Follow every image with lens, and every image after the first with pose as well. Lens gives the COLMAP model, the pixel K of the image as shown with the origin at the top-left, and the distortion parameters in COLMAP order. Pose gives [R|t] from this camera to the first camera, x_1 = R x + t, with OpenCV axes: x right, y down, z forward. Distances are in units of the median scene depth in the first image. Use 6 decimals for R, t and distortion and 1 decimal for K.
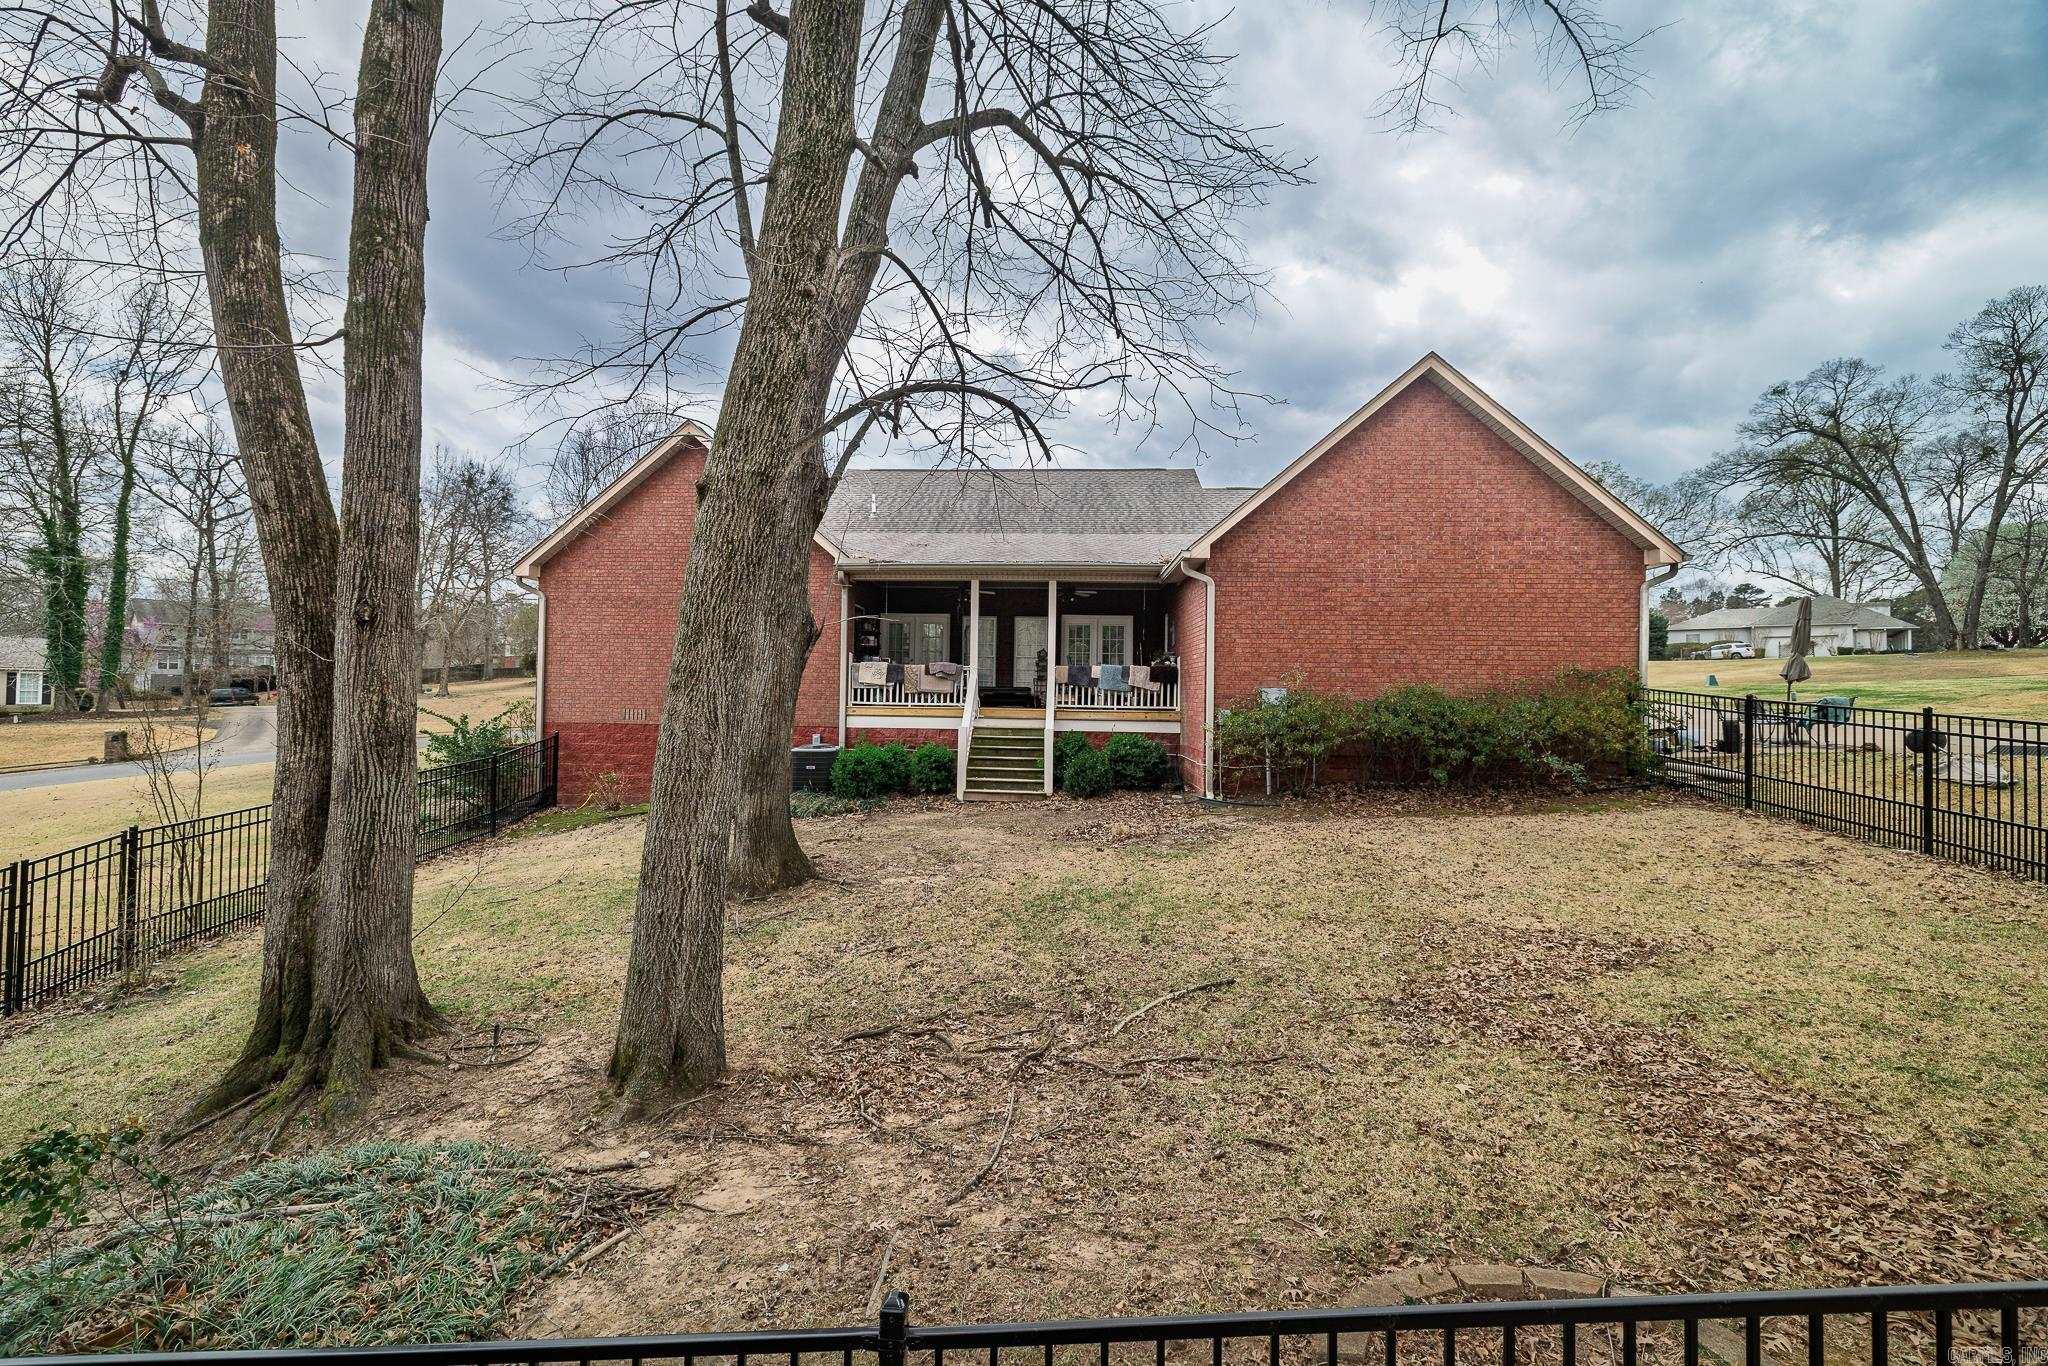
lens RADIAL K [[815.0, 0, 1025.0], [0, 815.0, 661.6], [0, 0, 1]] dist [-0.014714, -0.000010]
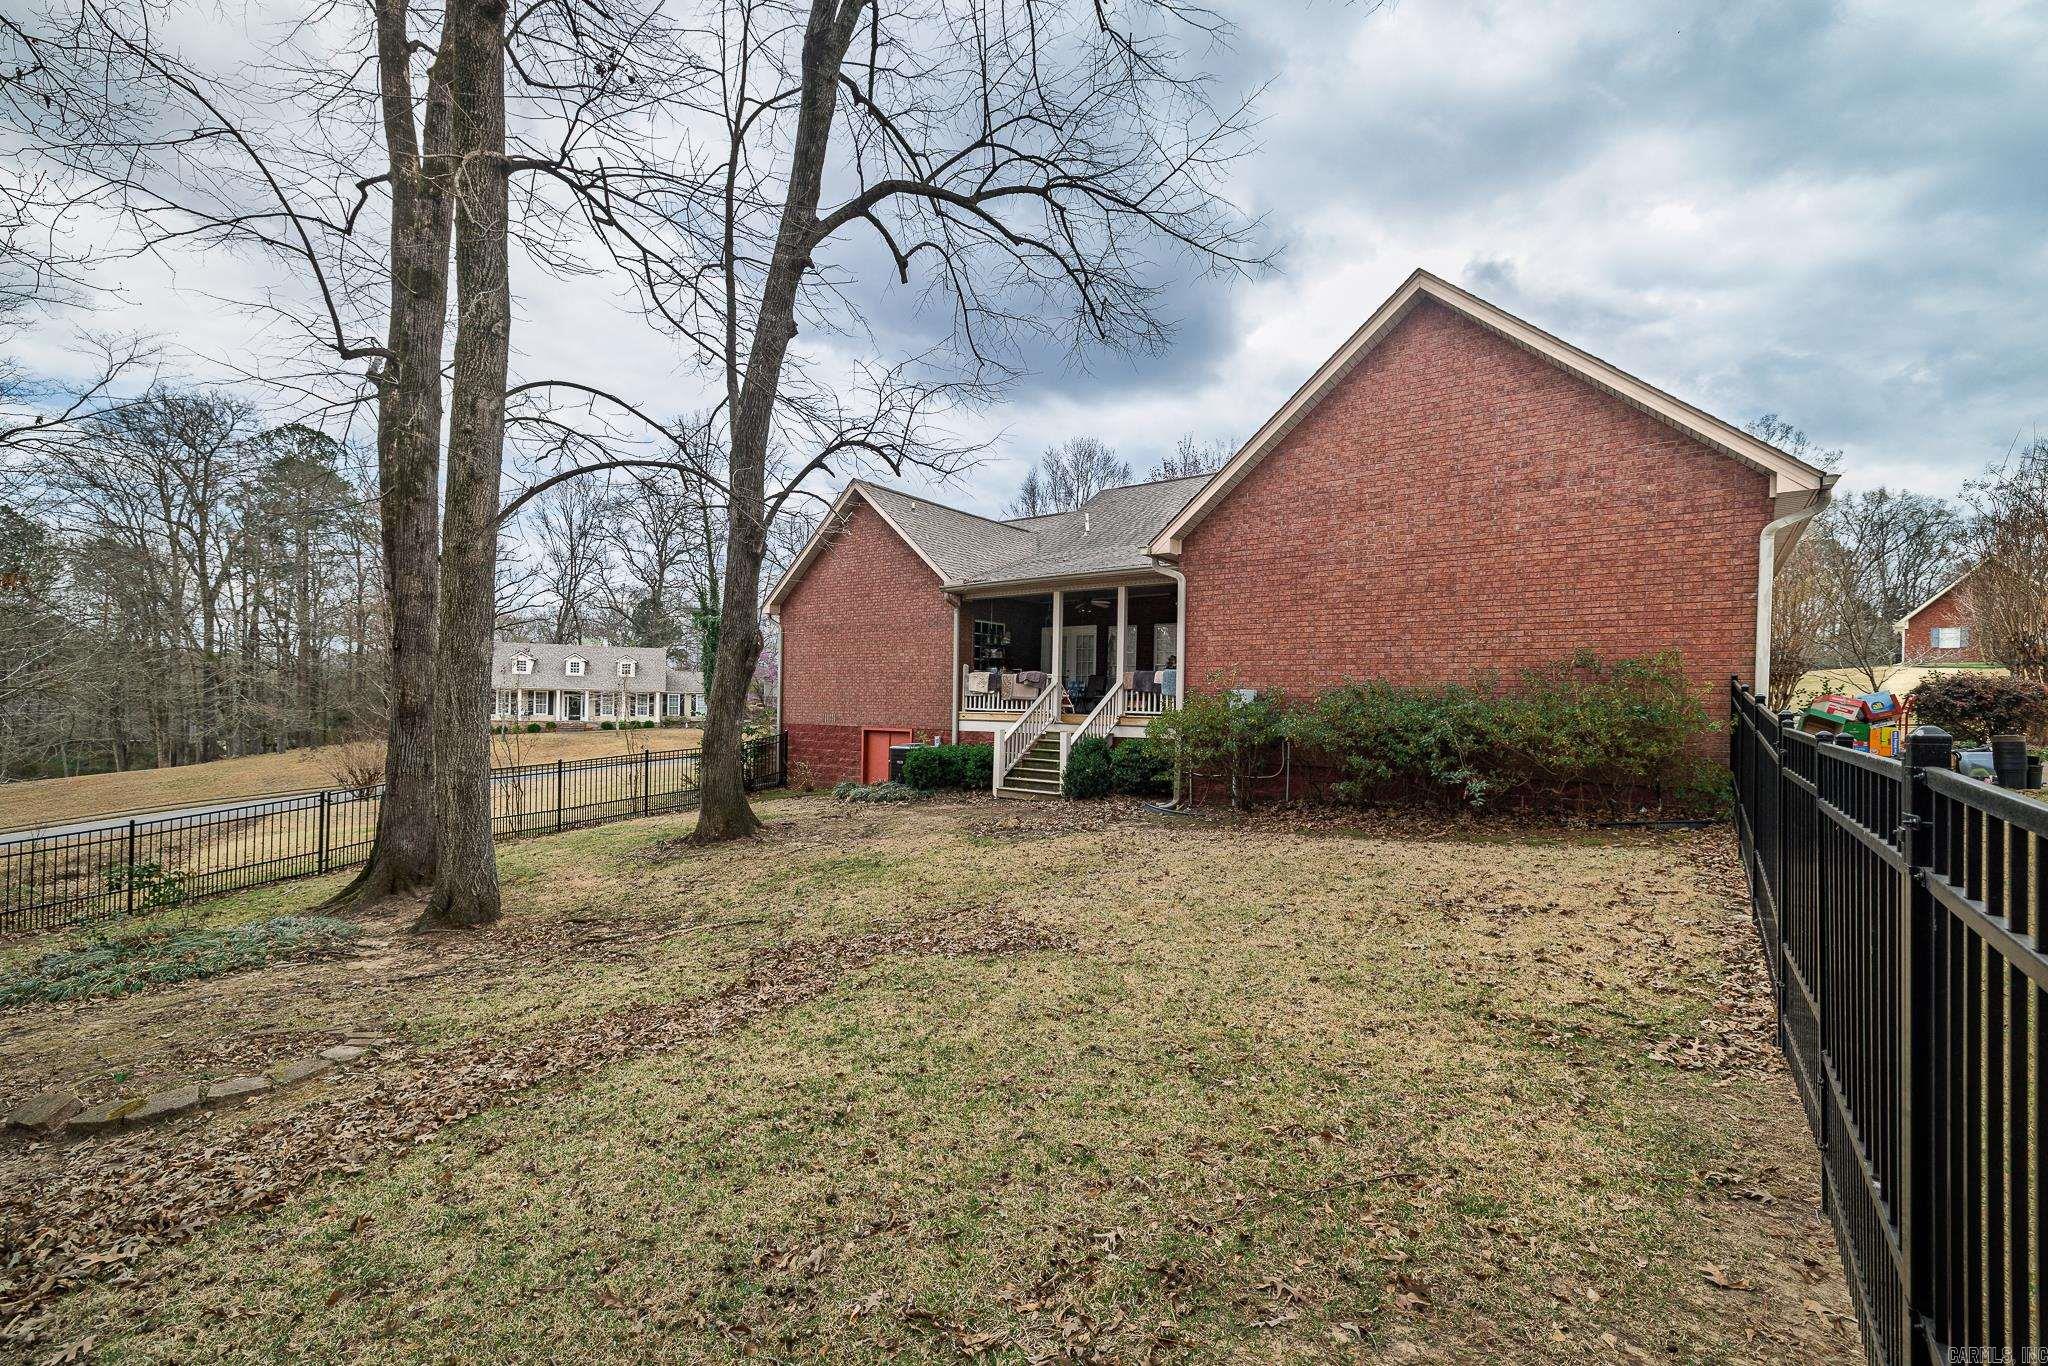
lens RADIAL K [[855.8, 0, 1024.0], [0, 855.8, 683.0], [0, 0, 1]] dist [0.000705, 0.000033]
pose [[0.839144, -0.014793, -0.543708, 0.612125], [0.016160, 0.999867, -0.002264, 0.023482], [0.543669, -0.006886, 0.839272, 0.069351]]
